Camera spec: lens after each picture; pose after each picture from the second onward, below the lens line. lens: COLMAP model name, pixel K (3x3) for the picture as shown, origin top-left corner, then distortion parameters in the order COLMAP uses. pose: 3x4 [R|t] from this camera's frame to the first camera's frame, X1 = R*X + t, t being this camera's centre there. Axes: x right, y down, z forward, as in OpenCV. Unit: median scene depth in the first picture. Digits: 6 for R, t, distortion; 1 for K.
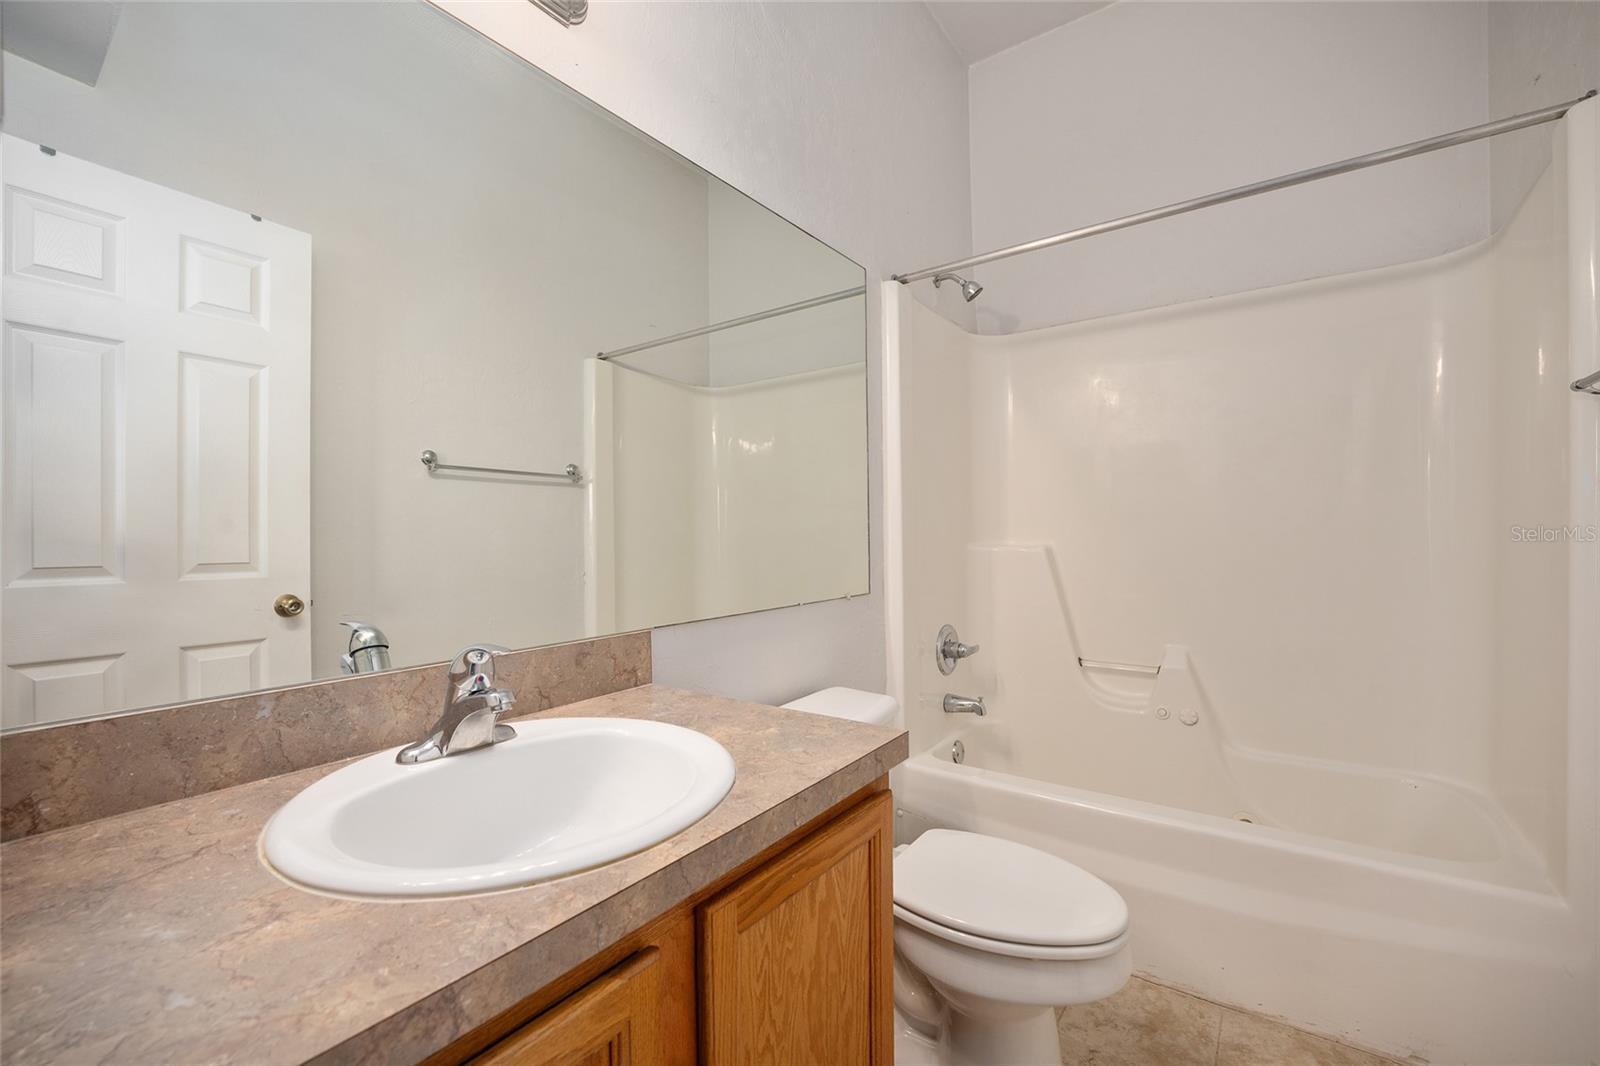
lens RADIAL K [[648.5, 0, 801.8], [0, 648.5, 532.9], [0, 0, 1]] dist [-0.025497, 0.002389]
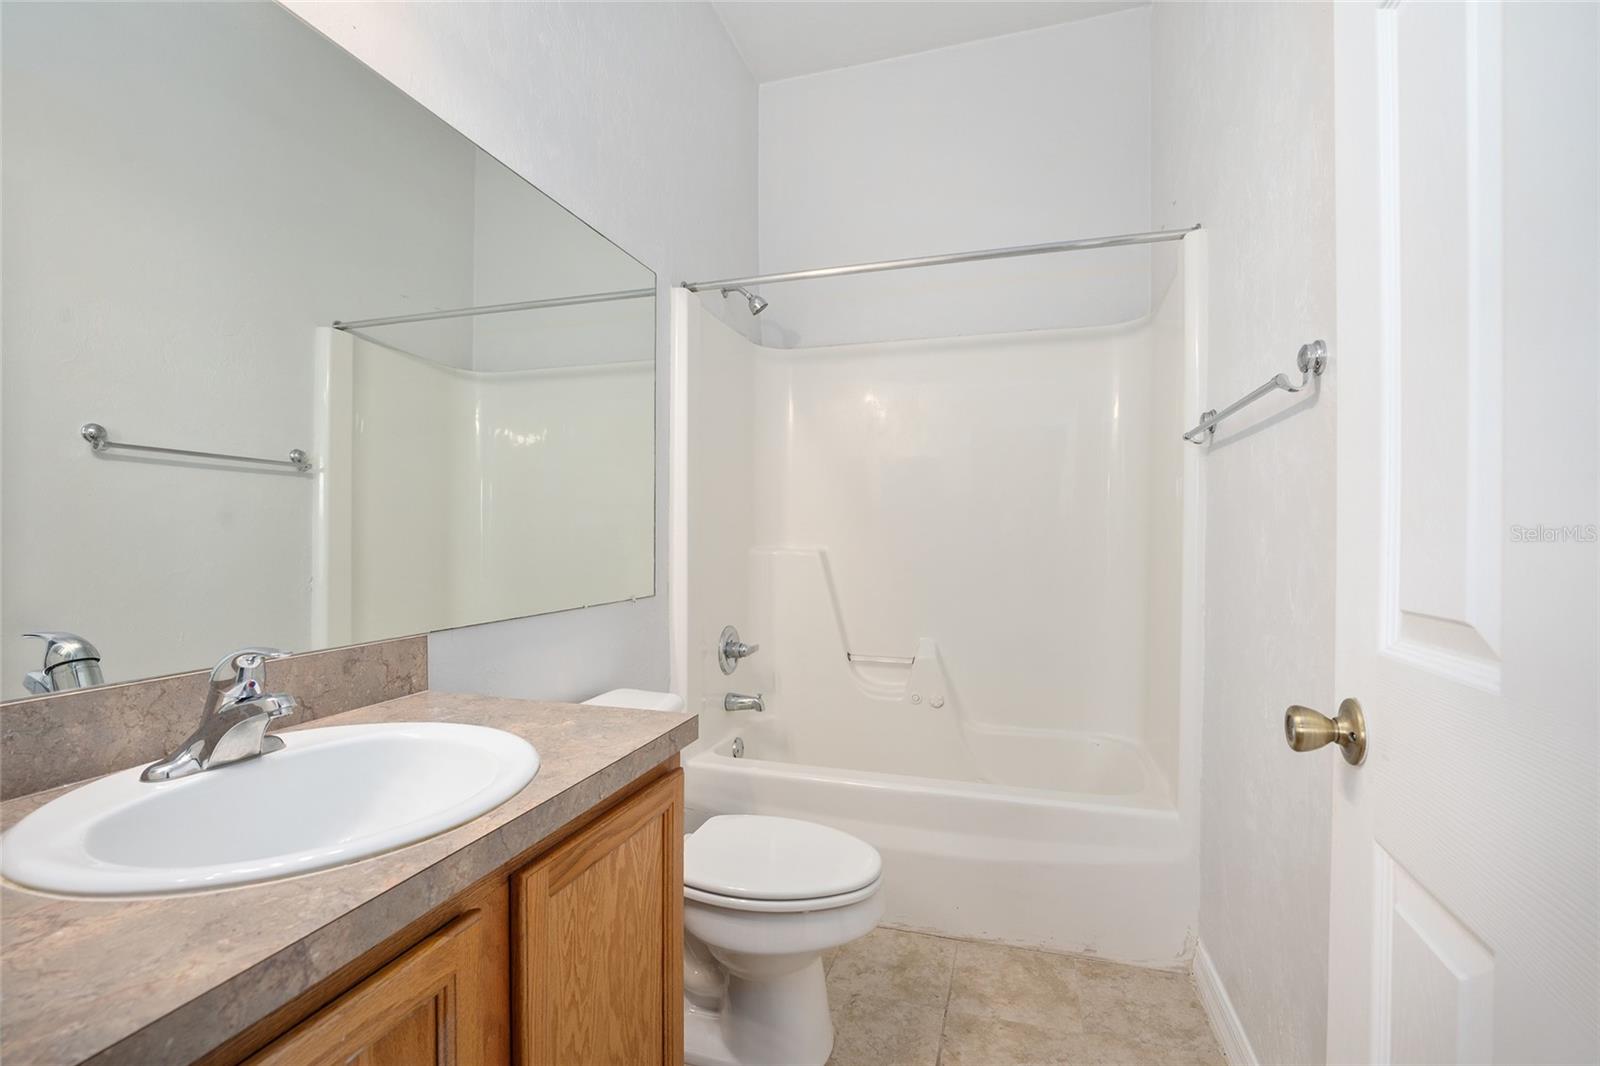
lens RADIAL K [[693.5, 0, 806.5], [0, 693.5, 541.8], [0, 0, 1]] dist [-0.004068, -0.000285]
pose [[0.943939, 0.011064, 0.329935, -0.044982], [-0.013890, 0.999884, 0.006209, -0.000082], [-0.329828, -0.010444, 0.943983, -0.146423]]
